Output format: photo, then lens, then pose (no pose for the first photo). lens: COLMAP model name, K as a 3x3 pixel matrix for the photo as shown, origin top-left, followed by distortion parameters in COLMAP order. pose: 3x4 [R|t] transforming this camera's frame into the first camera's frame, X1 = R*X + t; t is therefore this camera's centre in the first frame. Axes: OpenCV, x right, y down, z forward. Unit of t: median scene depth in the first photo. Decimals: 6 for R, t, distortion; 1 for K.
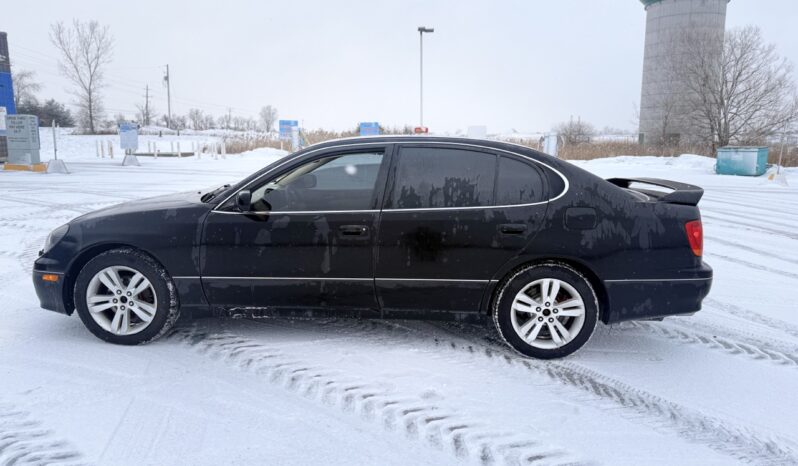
lens RADIAL K [[572.9, 0, 399.0], [0, 572.9, 233.0], [0, 0, 1]] dist [0.054792, -0.005162]
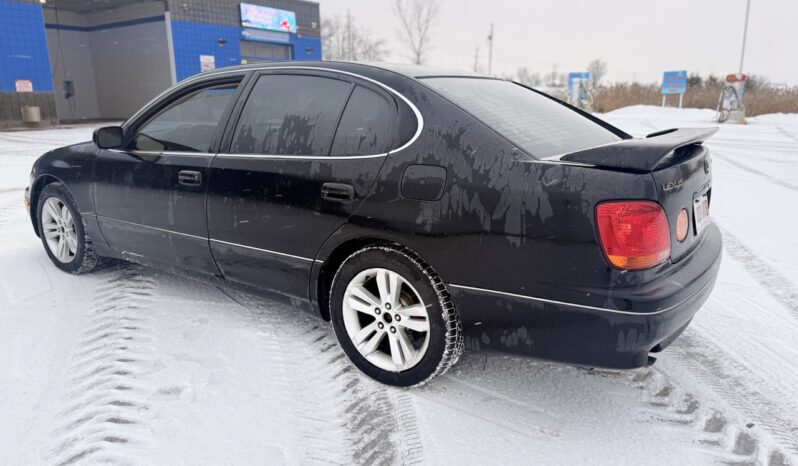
lens RADIAL K [[572.9, 0, 399.0], [0, 572.9, 233.0], [0, 0, 1]] dist [0.054792, -0.005162]
pose [[0.852397, 0.116826, -0.509677, 0.609400], [-0.080563, 0.992425, 0.092743, -0.026069], [0.516651, -0.037993, 0.855353, 0.433384]]
